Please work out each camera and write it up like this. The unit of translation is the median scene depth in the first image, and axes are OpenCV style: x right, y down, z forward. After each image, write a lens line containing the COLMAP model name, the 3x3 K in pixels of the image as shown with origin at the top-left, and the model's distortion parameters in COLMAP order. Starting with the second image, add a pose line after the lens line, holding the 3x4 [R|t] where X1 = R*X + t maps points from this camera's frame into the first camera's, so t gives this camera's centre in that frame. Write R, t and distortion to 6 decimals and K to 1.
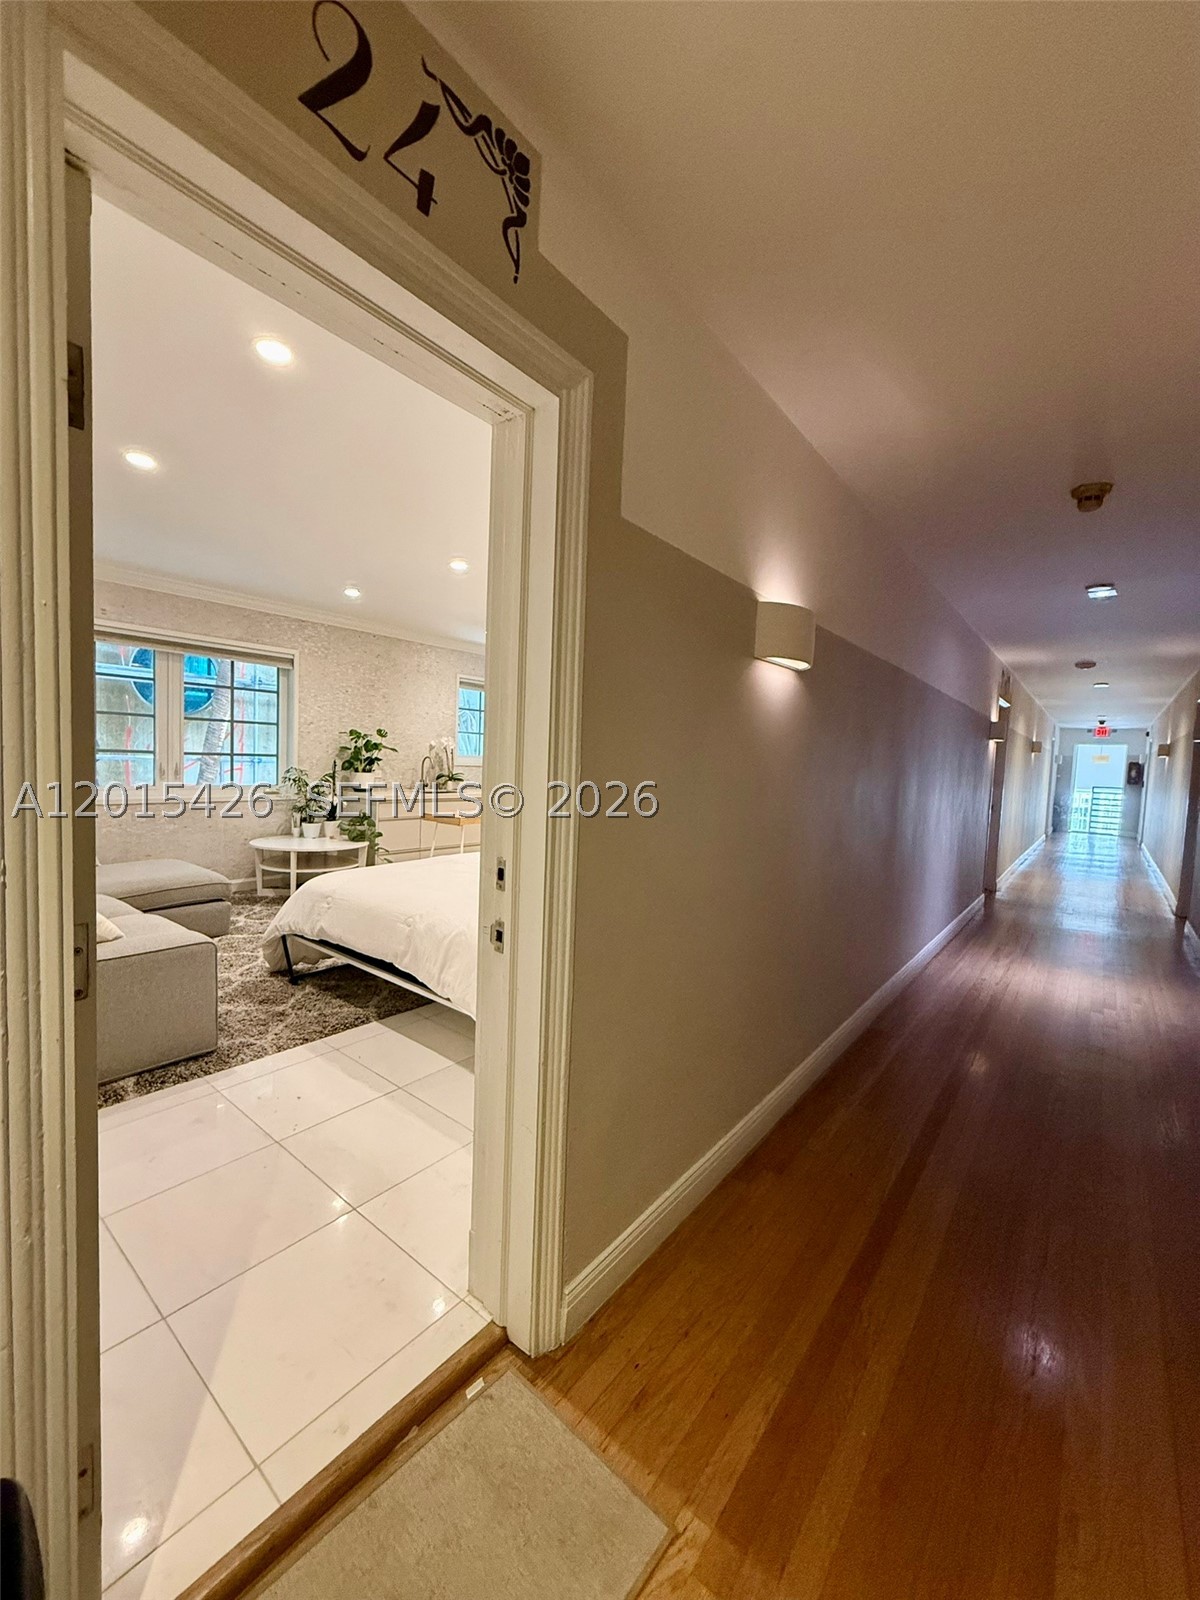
lens RADIAL K [[640.8, 0, 599.0], [0, 640.8, 800.4], [0, 0, 1]] dist [-0.000534, 0.000555]
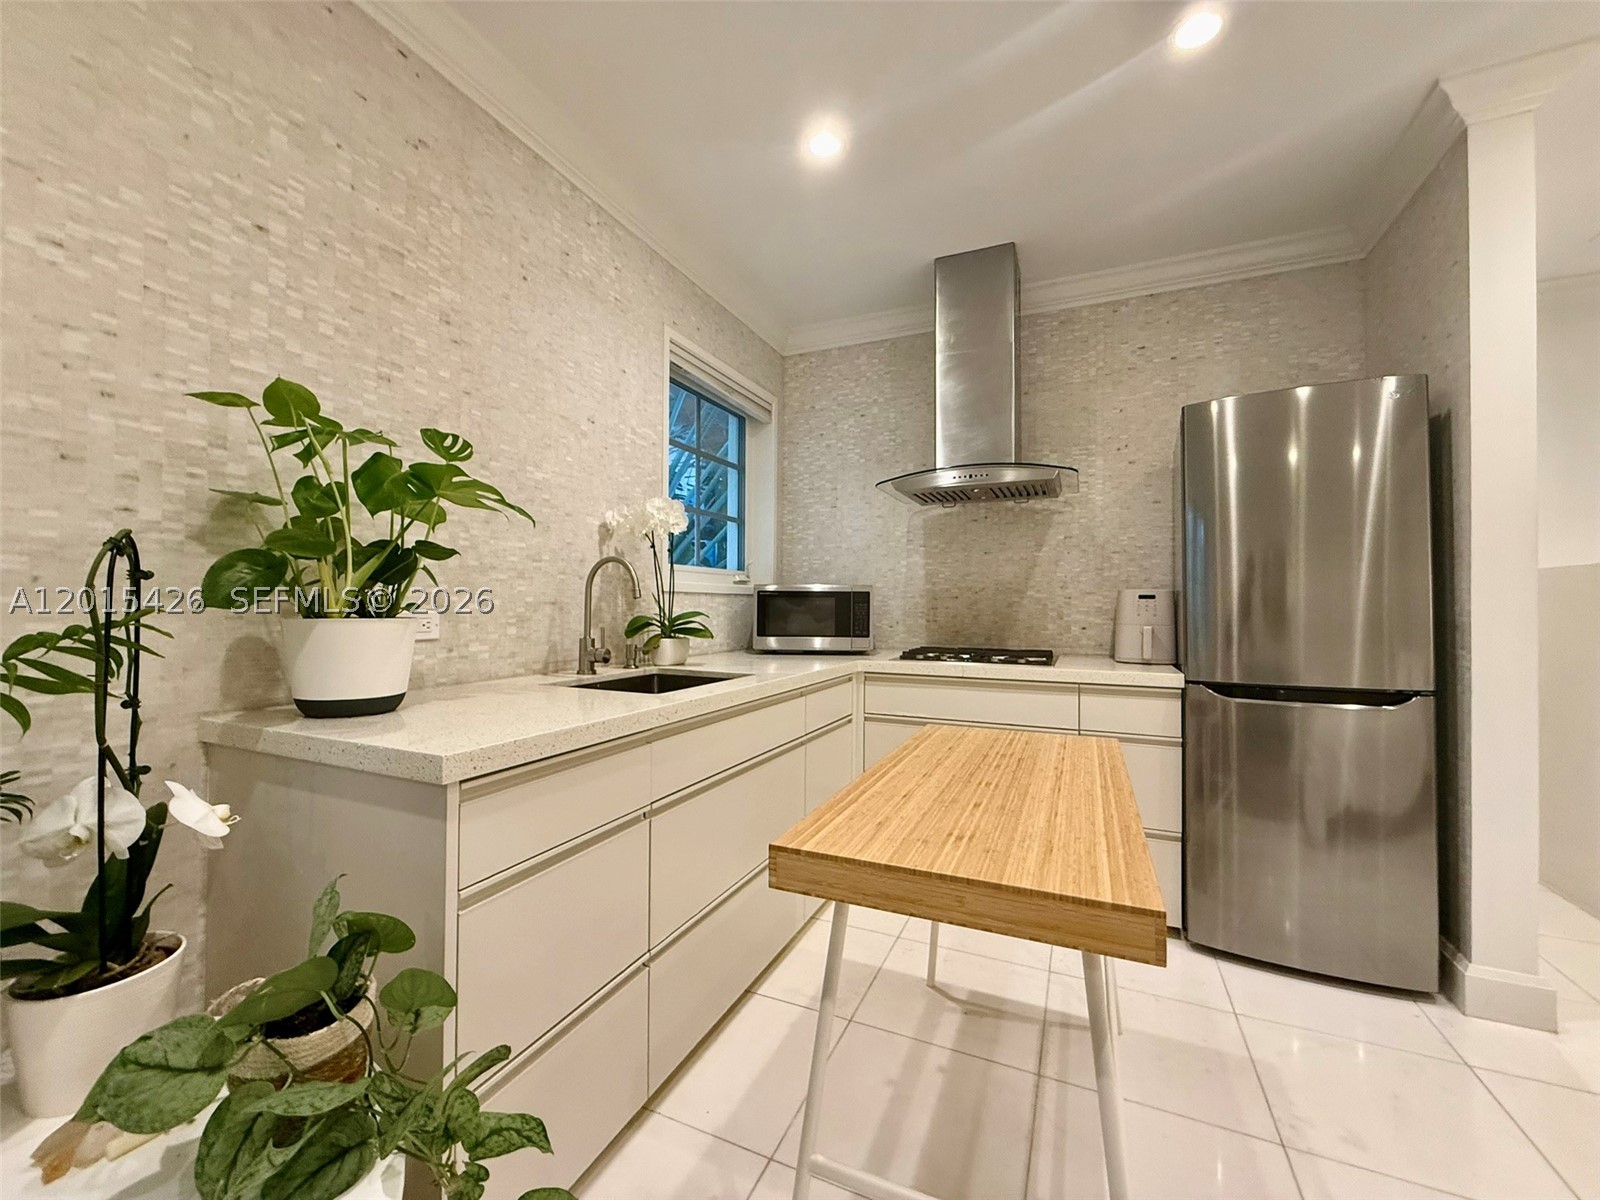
lens RADIAL K [[640.8, 0, 795.7], [0, 640.8, 599.8], [0, 0, 1]] dist [-0.000534, 0.000555]
pose [[0.969833, -0.036503, 0.241024, -0.325174], [0.053271, 0.996564, -0.063421, -0.033780], [-0.237880, 0.074347, 0.968445, 0.890906]]
